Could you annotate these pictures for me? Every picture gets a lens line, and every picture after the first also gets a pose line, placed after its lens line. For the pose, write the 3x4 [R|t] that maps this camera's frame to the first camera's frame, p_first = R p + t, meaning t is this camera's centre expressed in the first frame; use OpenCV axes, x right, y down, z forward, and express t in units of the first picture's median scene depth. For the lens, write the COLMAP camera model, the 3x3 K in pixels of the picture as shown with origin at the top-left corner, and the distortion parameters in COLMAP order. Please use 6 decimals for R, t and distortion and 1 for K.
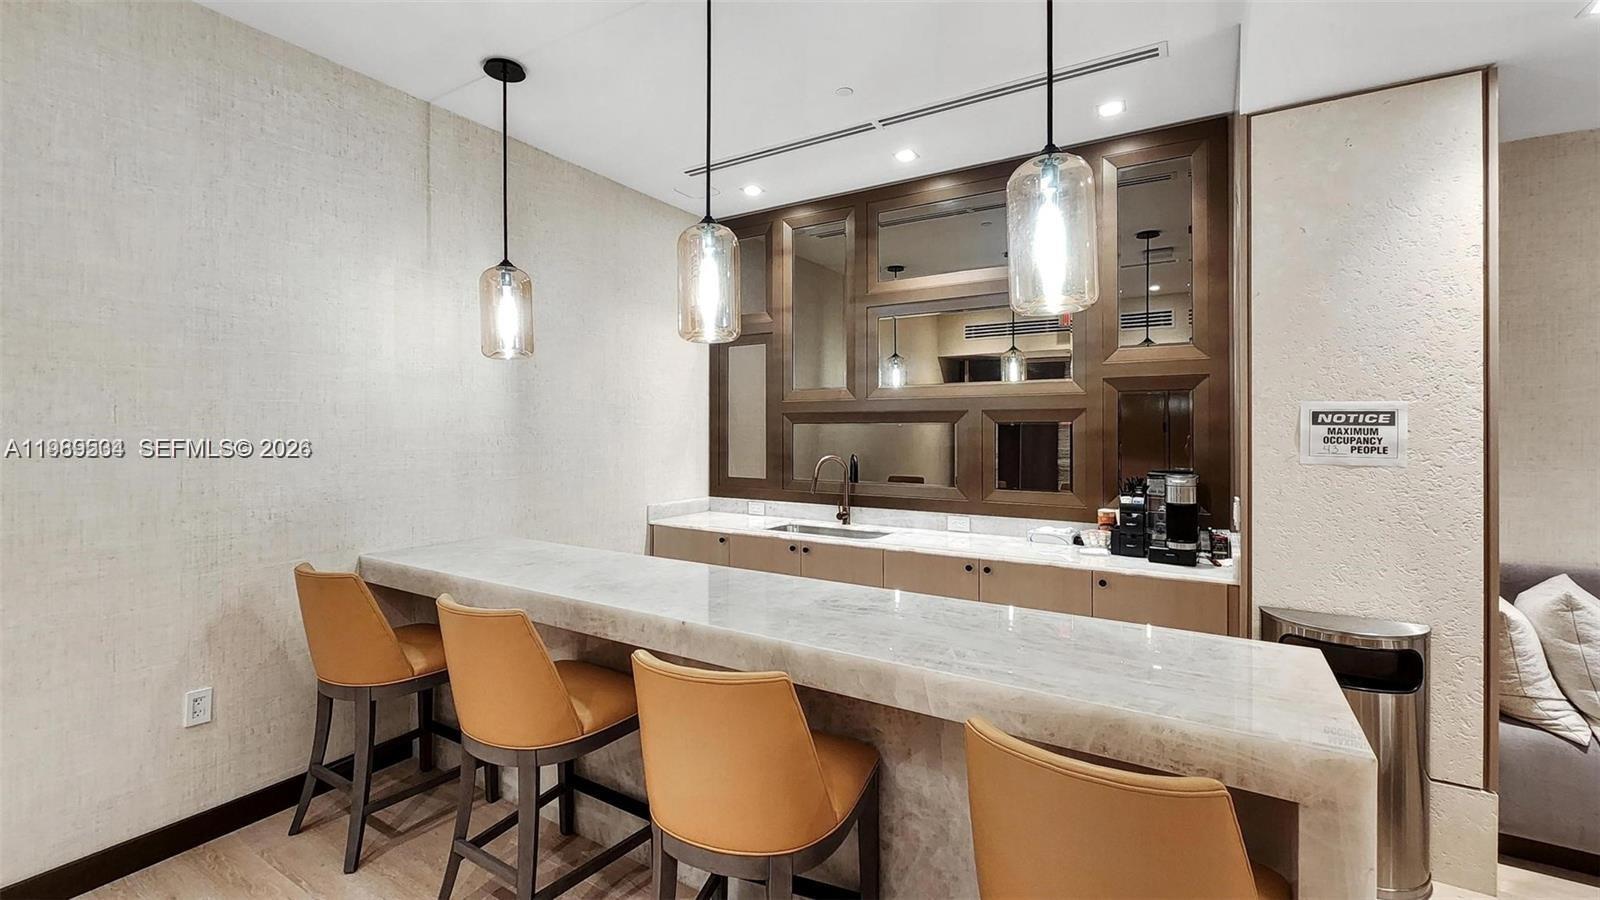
lens RADIAL K [[667.2, 0, 786.7], [0, 667.2, 423.9], [0, 0, 1]] dist [0.000445, 0.000042]
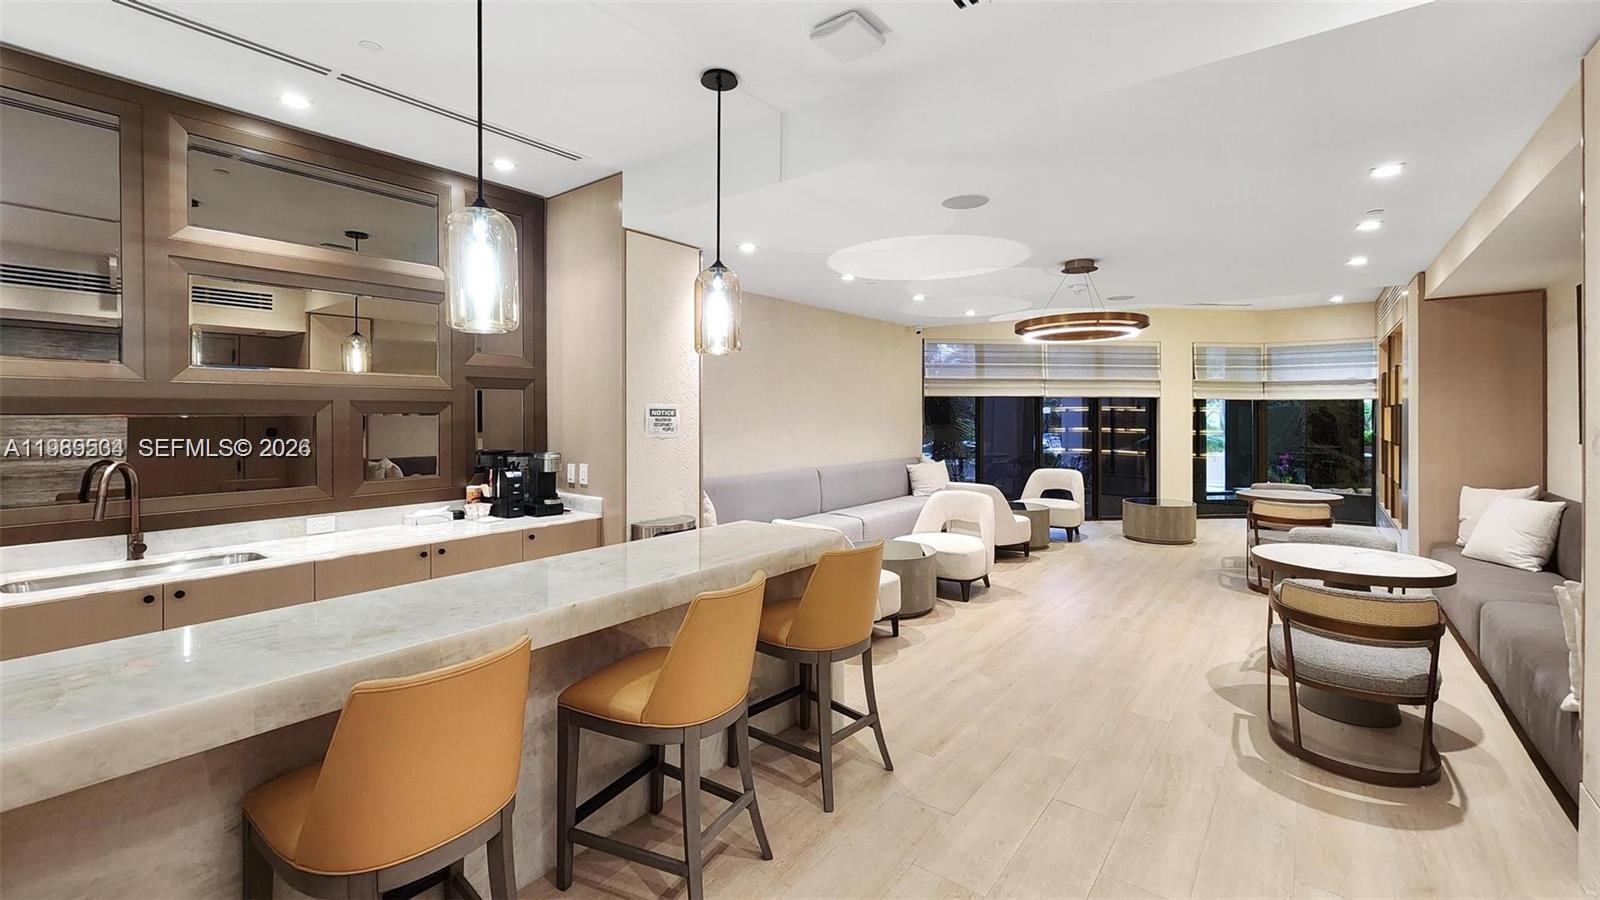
lens RADIAL K [[667.2, 0, 786.7], [0, 667.2, 423.9], [0, 0, 1]] dist [0.000445, 0.000042]
pose [[0.106585, -0.016615, 0.994165, -0.685367], [-0.001768, 0.999856, 0.016899, -0.006524], [-0.994302, -0.003559, 0.106540, 0.319319]]
